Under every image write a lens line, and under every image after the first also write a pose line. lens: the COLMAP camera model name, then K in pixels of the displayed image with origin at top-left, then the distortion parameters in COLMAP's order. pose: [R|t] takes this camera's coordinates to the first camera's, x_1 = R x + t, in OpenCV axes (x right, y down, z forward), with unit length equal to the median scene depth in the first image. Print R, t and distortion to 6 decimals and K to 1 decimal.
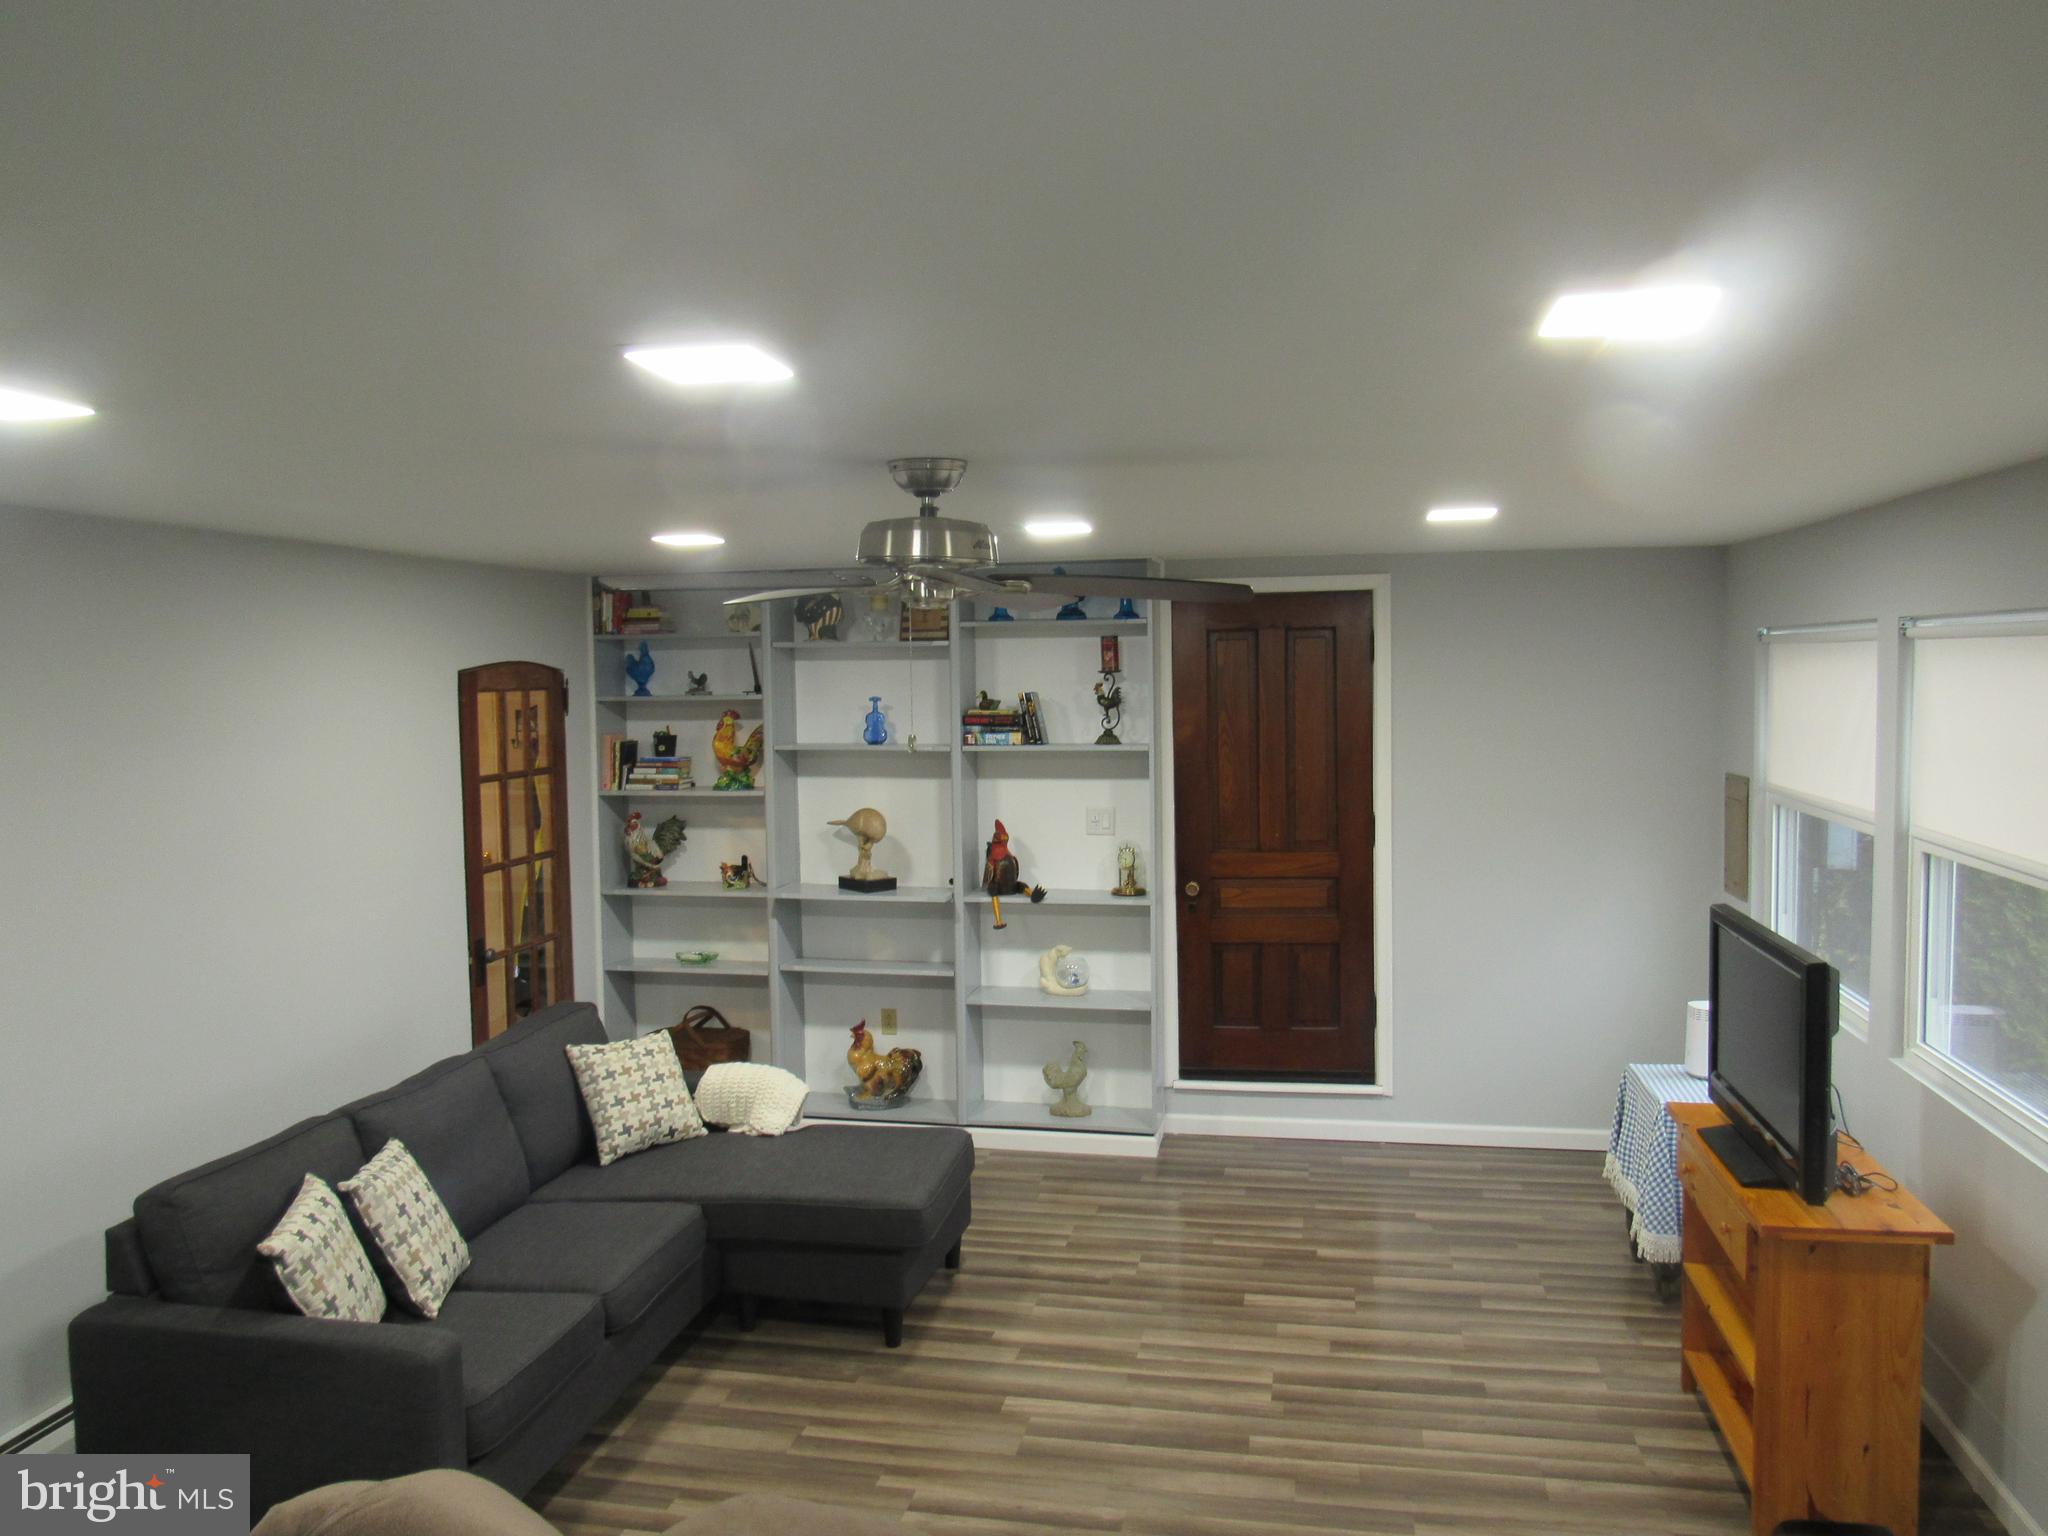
lens RADIAL K [[1470.9, 0, 1020.9], [0, 1470.9, 776.6], [0, 0, 1]] dist [-0.032456, 0.027000]
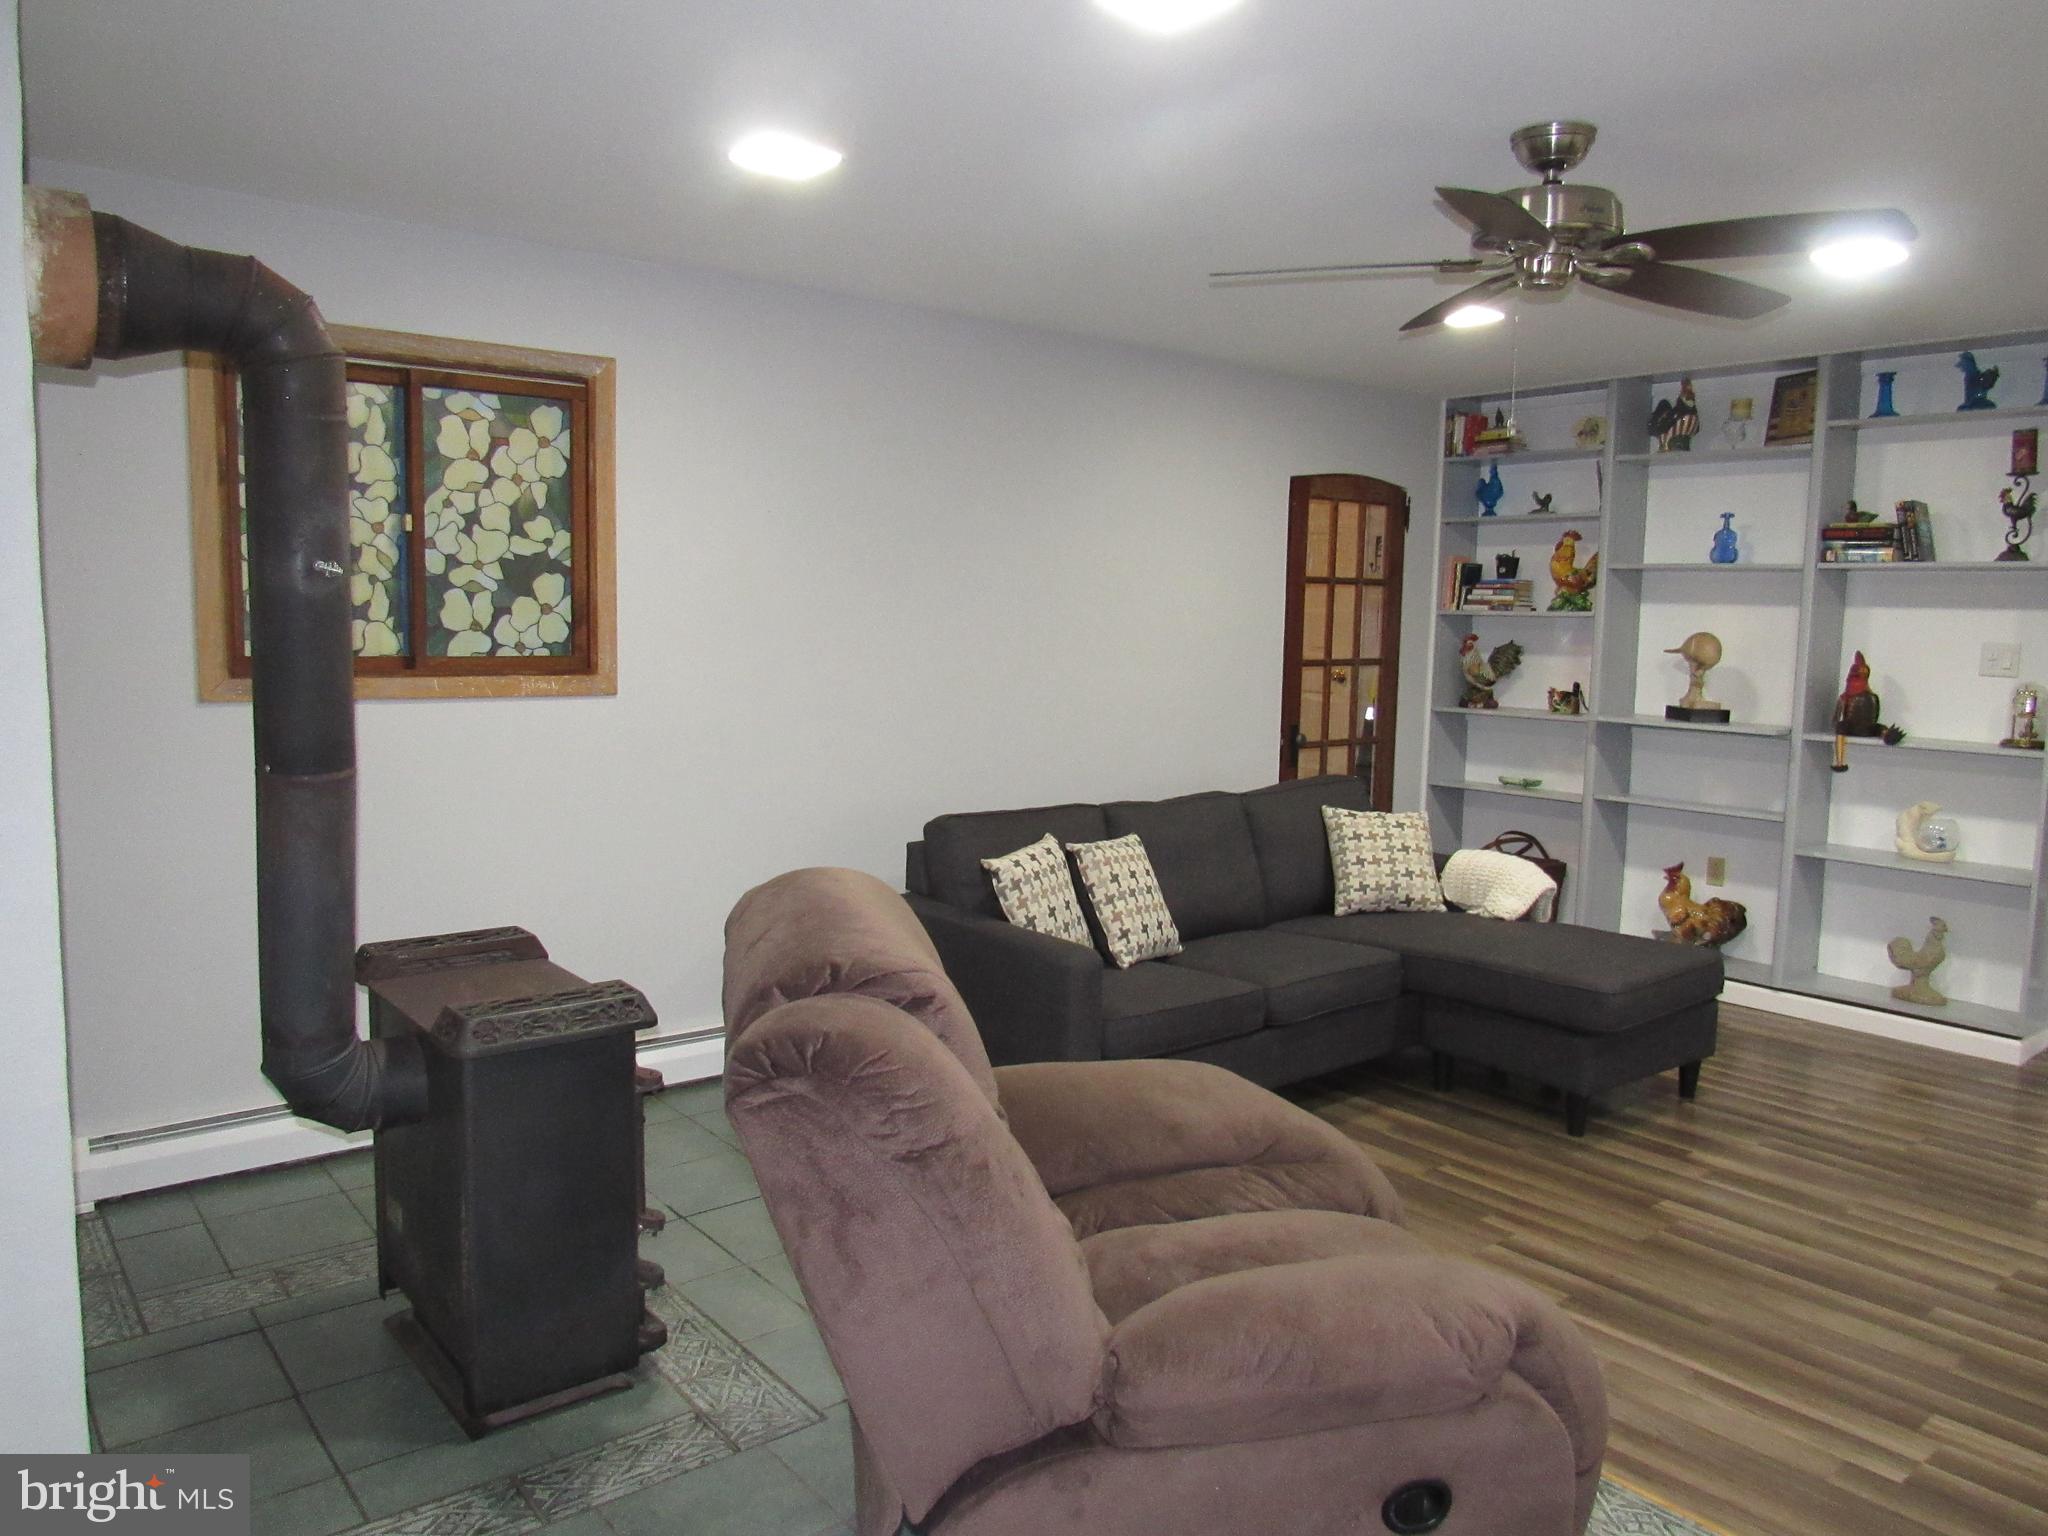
lens RADIAL K [[1463.0, 0, 1013.9], [0, 1463.0, 775.1], [0, 0, 1]] dist [-0.032511, 0.009052]
pose [[0.768808, 0.098588, -0.631834, 0.151510], [-0.071849, 0.995105, 0.067847, 0.081741], [0.635430, -0.006765, 0.772129, 0.018014]]
